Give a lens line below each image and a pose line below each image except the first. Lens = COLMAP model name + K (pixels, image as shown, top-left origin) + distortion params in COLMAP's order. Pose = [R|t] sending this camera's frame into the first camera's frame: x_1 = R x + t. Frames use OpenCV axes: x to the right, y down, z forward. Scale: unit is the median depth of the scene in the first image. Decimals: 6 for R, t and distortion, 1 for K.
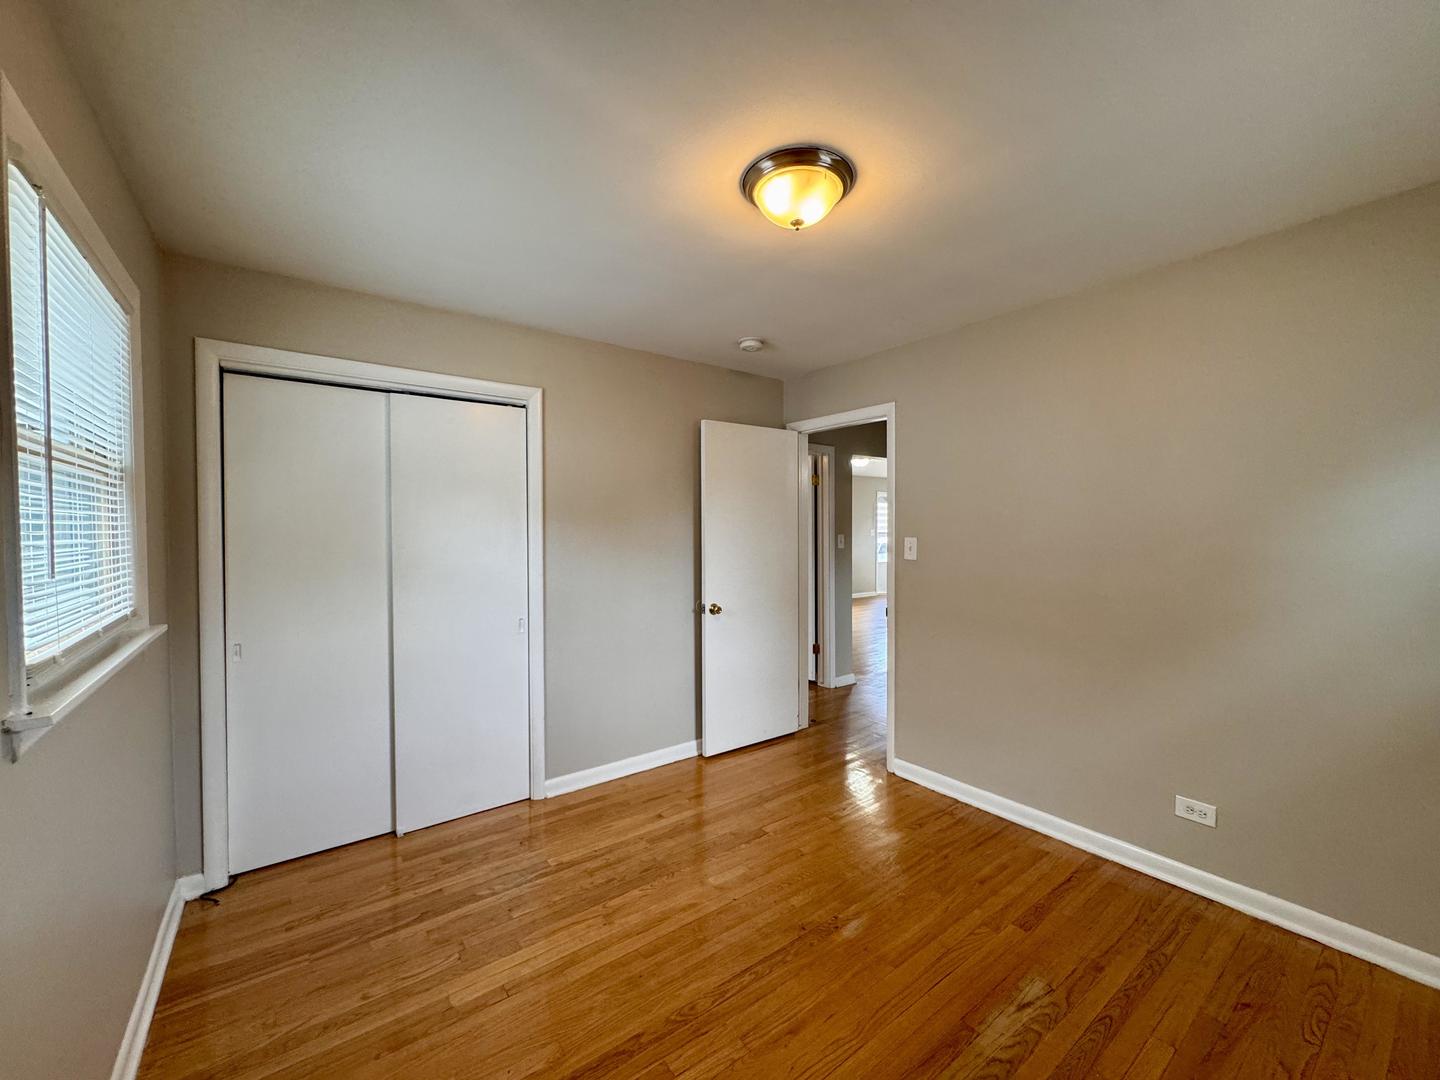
lens RADIAL K [[578.1, 0, 719.2], [0, 578.1, 538.1], [0, 0, 1]] dist [-0.003360, 0.000728]
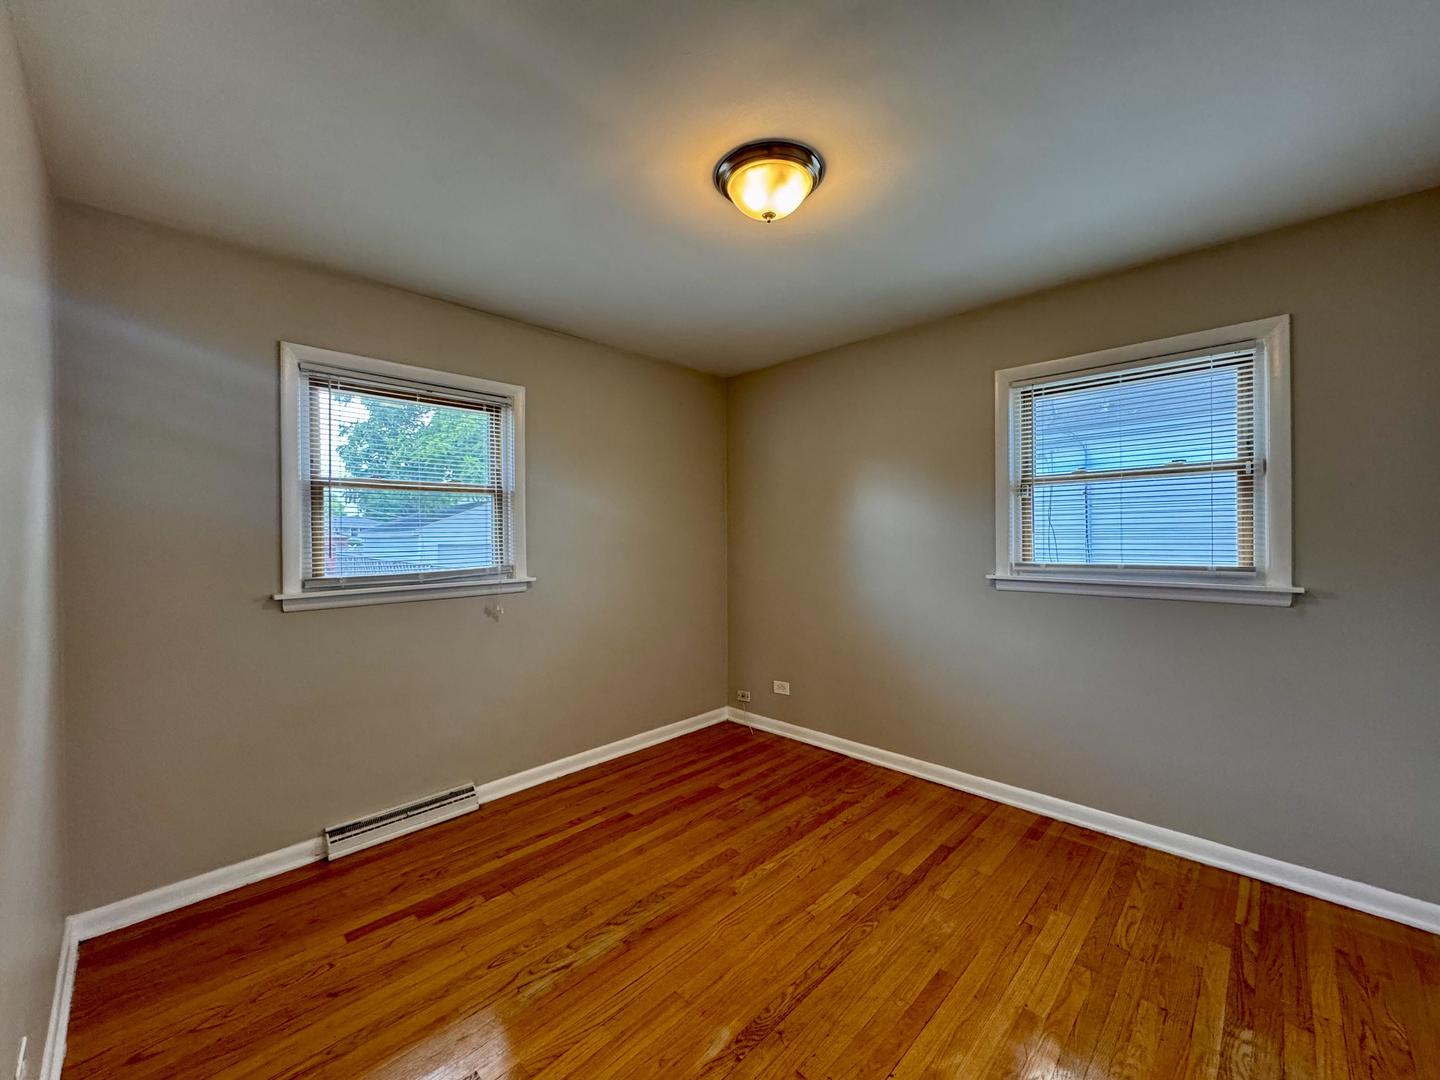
lens RADIAL K [[578.1, 0, 722.1], [0, 578.1, 534.1], [0, 0, 1]] dist [-0.003360, 0.000728]
pose [[-0.987671, 0.013044, -0.155997, 0.355379], [0.009988, 0.999743, 0.020358, 0.004687], [0.156223, 0.018549, -0.987548, 1.850919]]
